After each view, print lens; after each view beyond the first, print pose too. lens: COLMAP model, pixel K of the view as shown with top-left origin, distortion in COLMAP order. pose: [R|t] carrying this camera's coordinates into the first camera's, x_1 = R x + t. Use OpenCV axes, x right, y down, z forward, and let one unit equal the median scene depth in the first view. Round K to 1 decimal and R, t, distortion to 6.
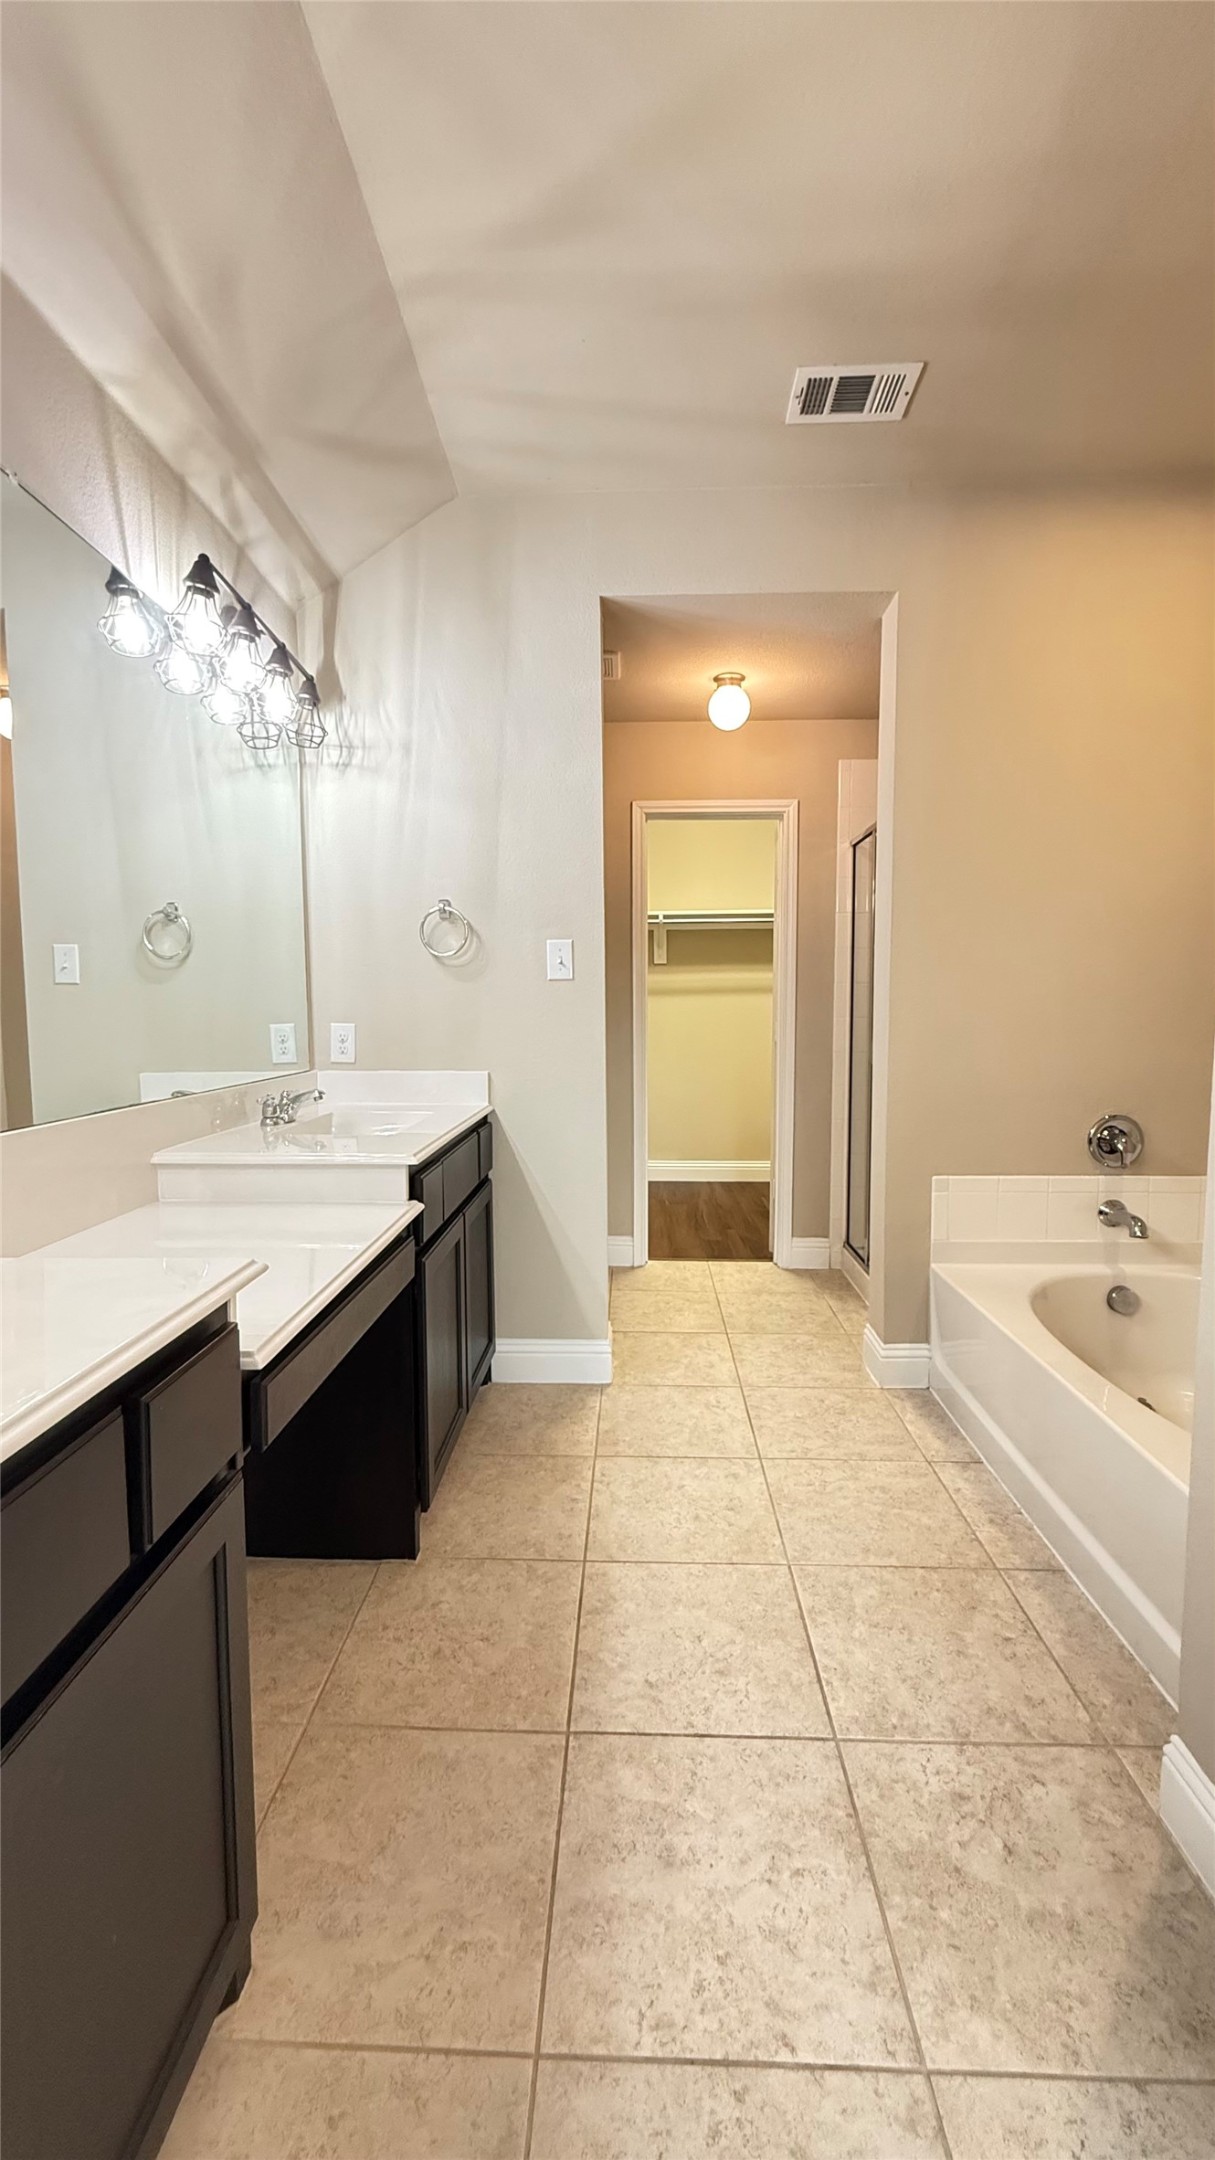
lens RADIAL K [[863.9, 0, 615.8], [0, 863.9, 1078.3], [0, 0, 1]] dist [-0.000125, 0.000419]
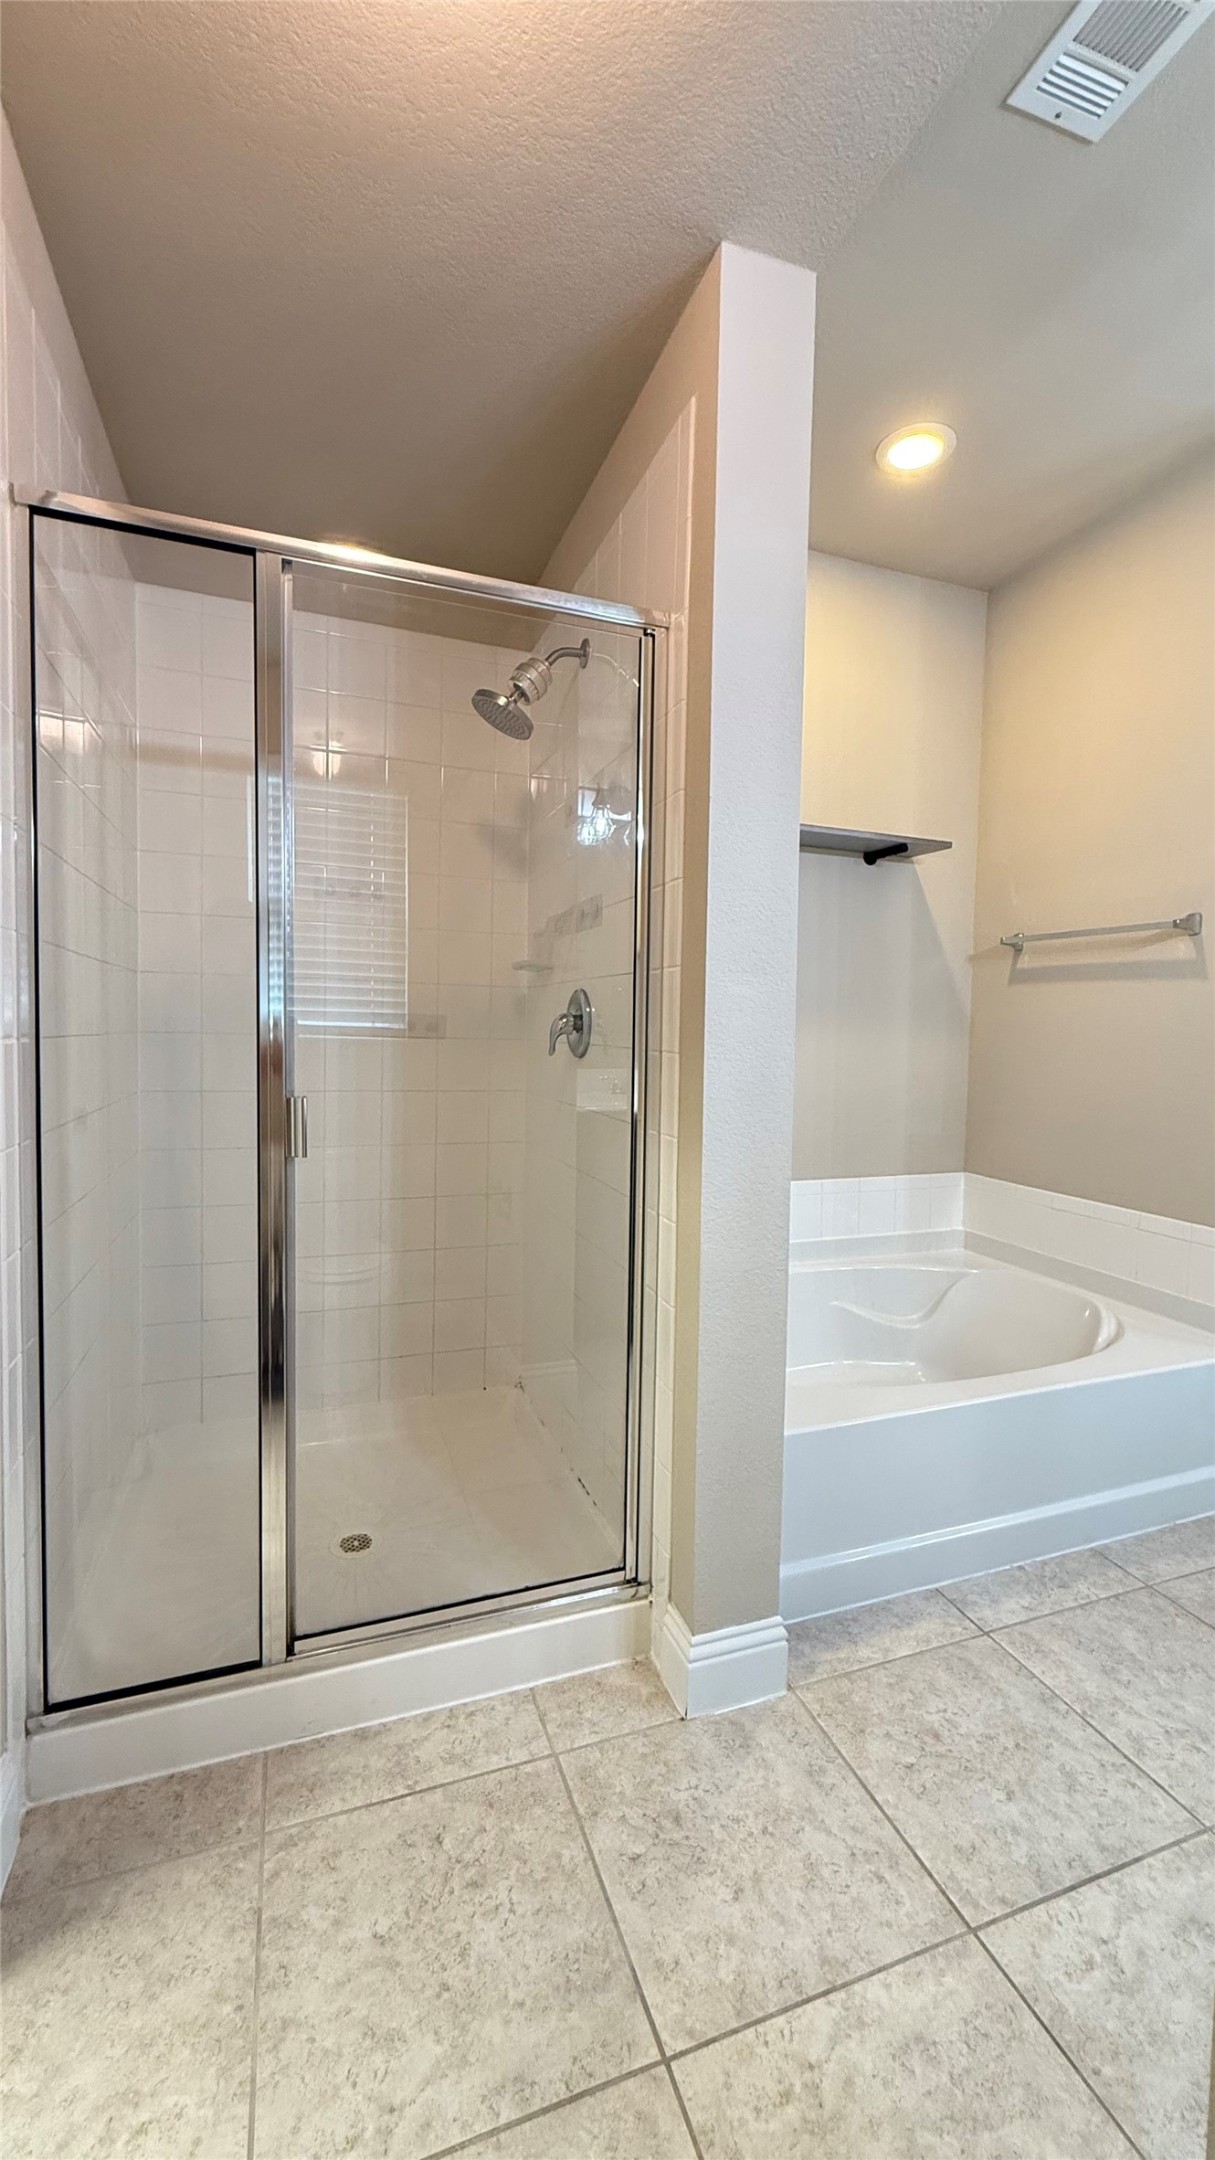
lens RADIAL K [[863.9, 0, 616.1], [0, 863.9, 1068.8], [0, 0, 1]] dist [-0.000125, 0.000419]
pose [[-0.368932, -0.049776, 0.928123, -0.198043], [0.058914, 0.995305, 0.076797, -0.122330], [-0.927588, 0.083012, -0.364267, 1.617577]]
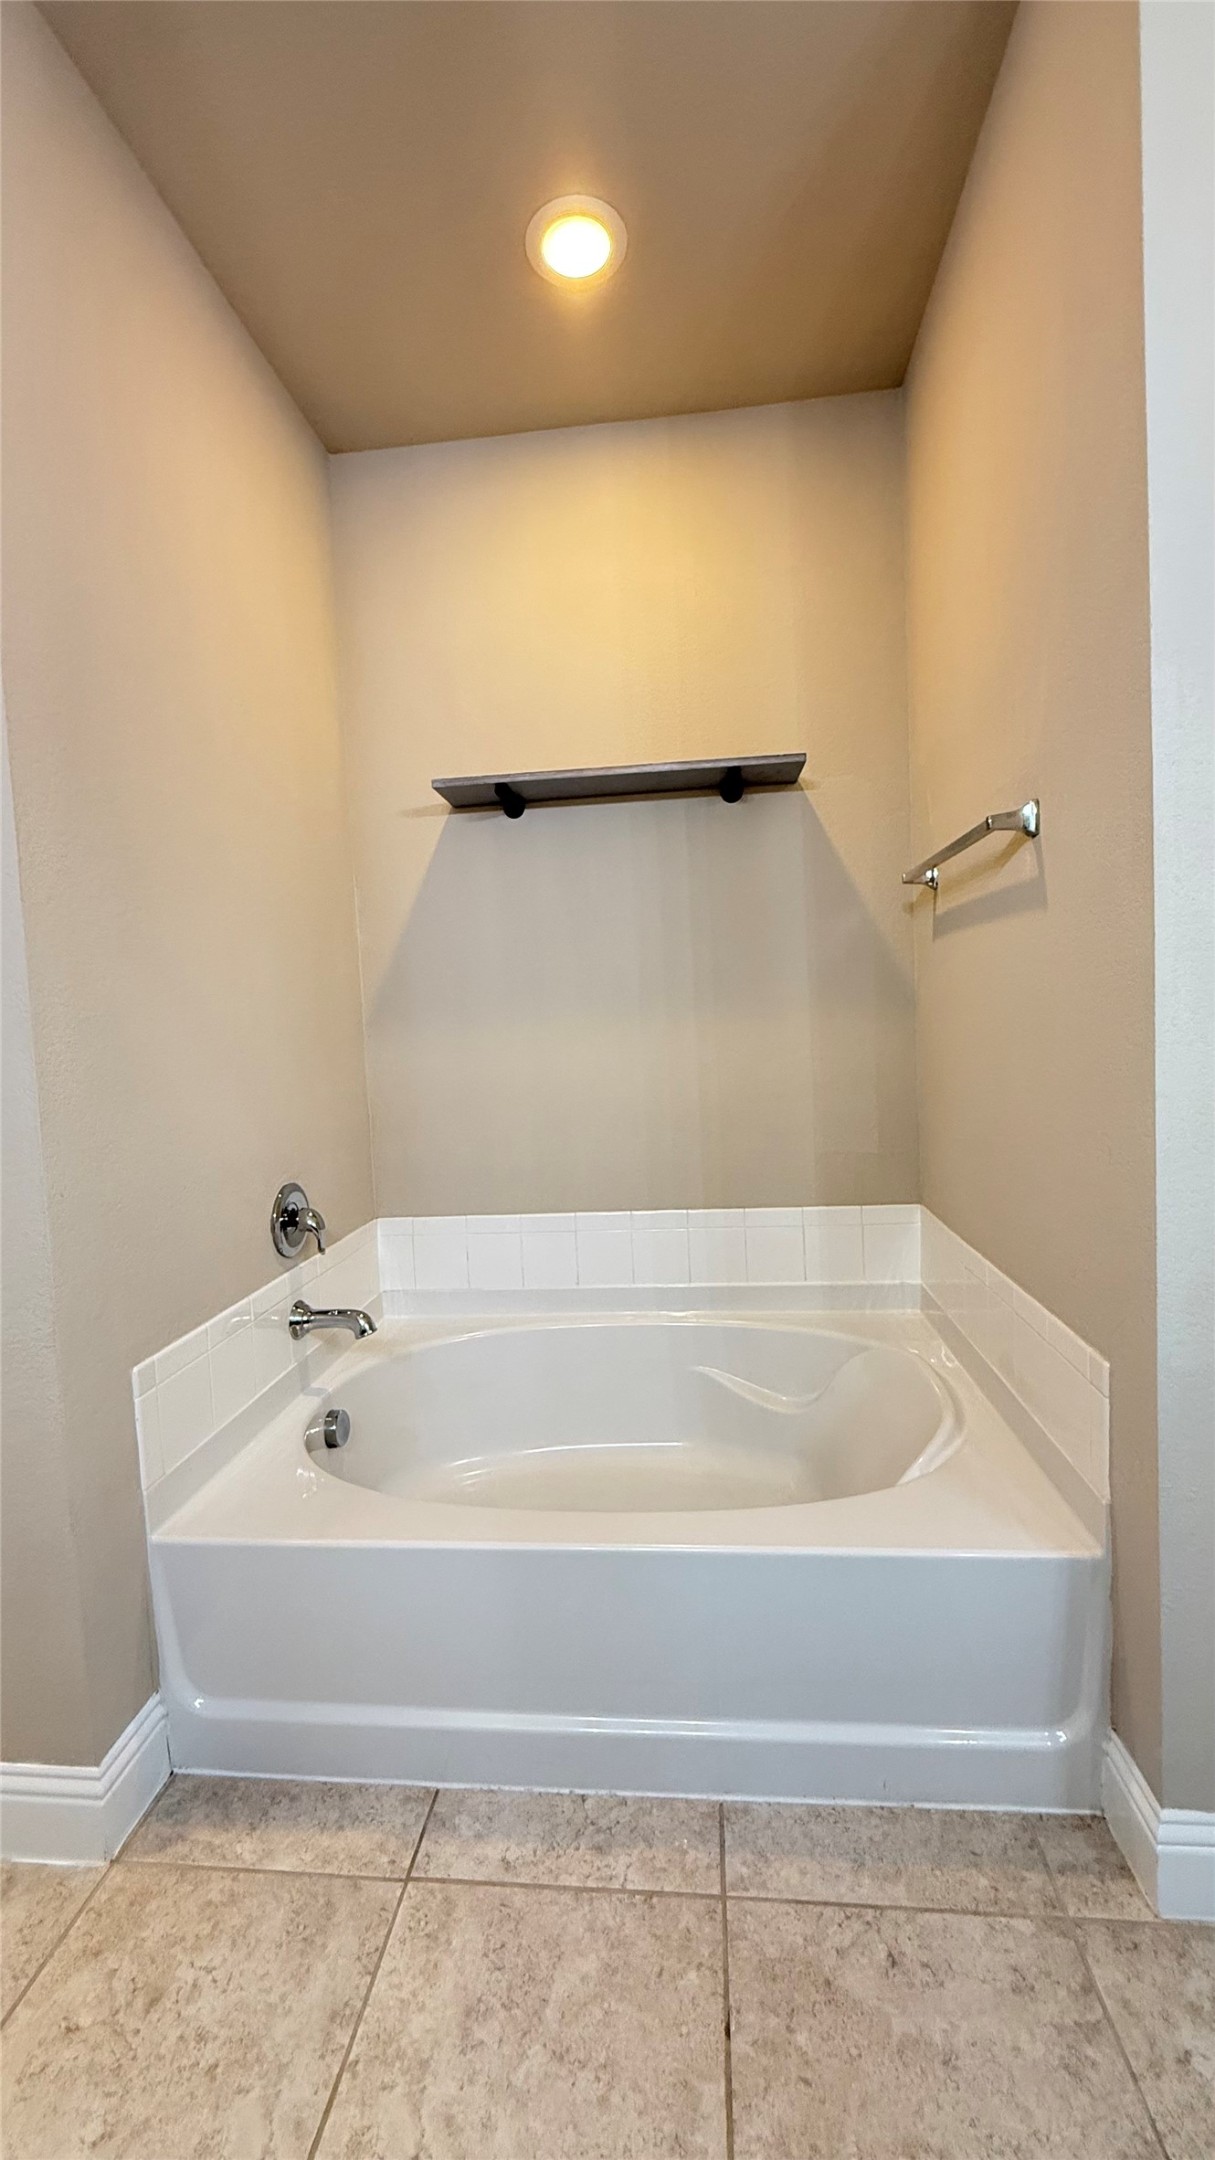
lens RADIAL K [[863.9, 0, 604.1], [0, 863.9, 1068.5], [0, 0, 1]] dist [-0.000125, 0.000419]
pose [[0.081519, -0.053690, 0.995225, -0.137948], [0.132082, 0.990323, 0.042606, -0.059569], [-0.987881, 0.127978, 0.087822, 0.816298]]
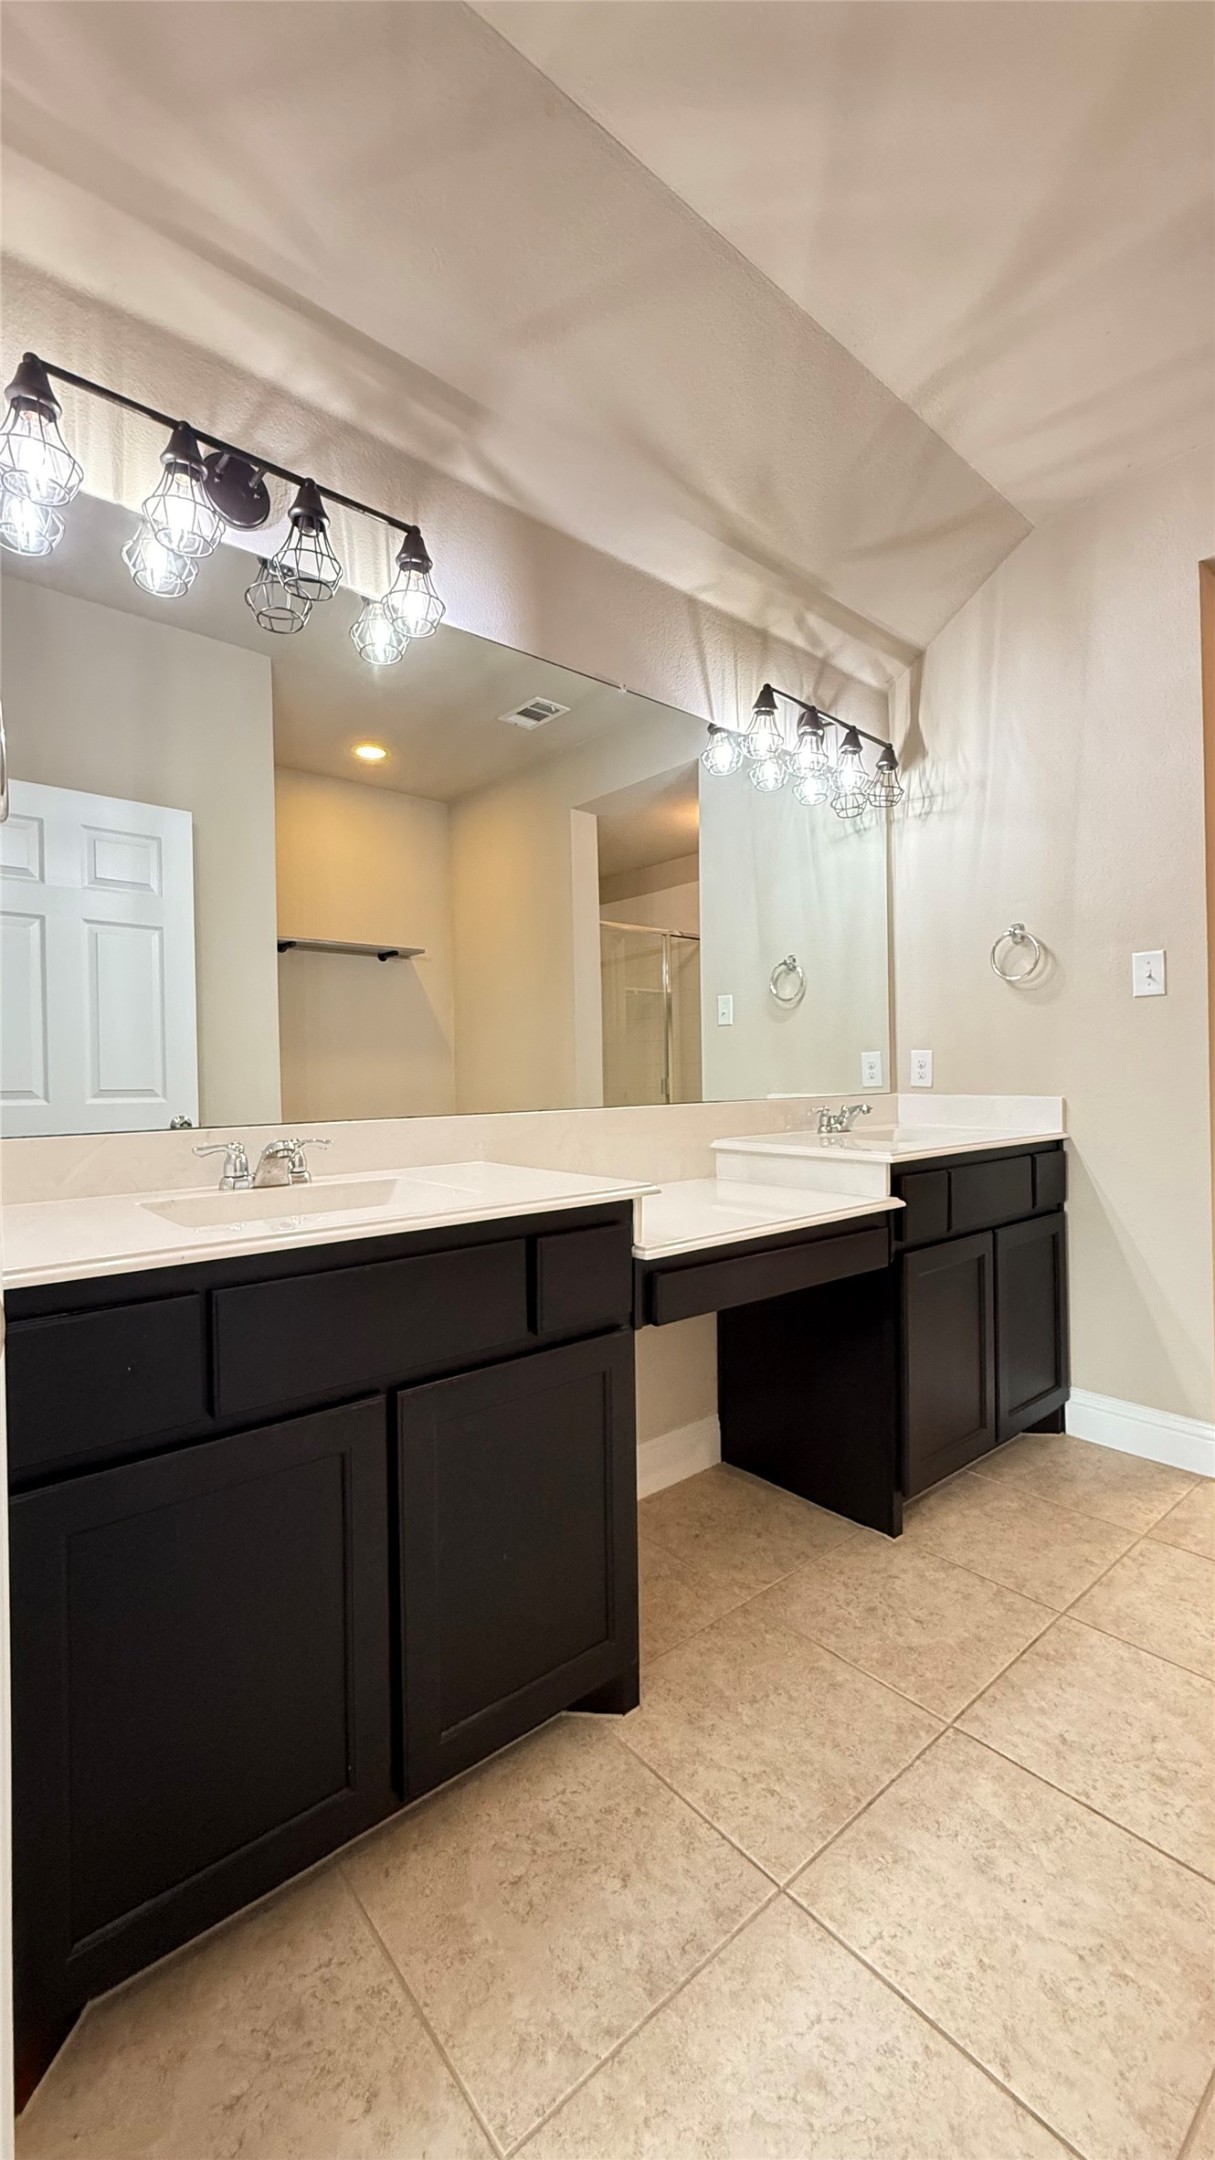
lens RADIAL K [[863.9, 0, 604.4], [0, 863.9, 1081.3], [0, 0, 1]] dist [-0.000125, 0.000419]
pose [[0.667419, 0.004244, -0.744671, 0.279904], [-0.050570, 0.997934, -0.039637, 0.047474], [0.742964, 0.064112, 0.666254, -0.010671]]
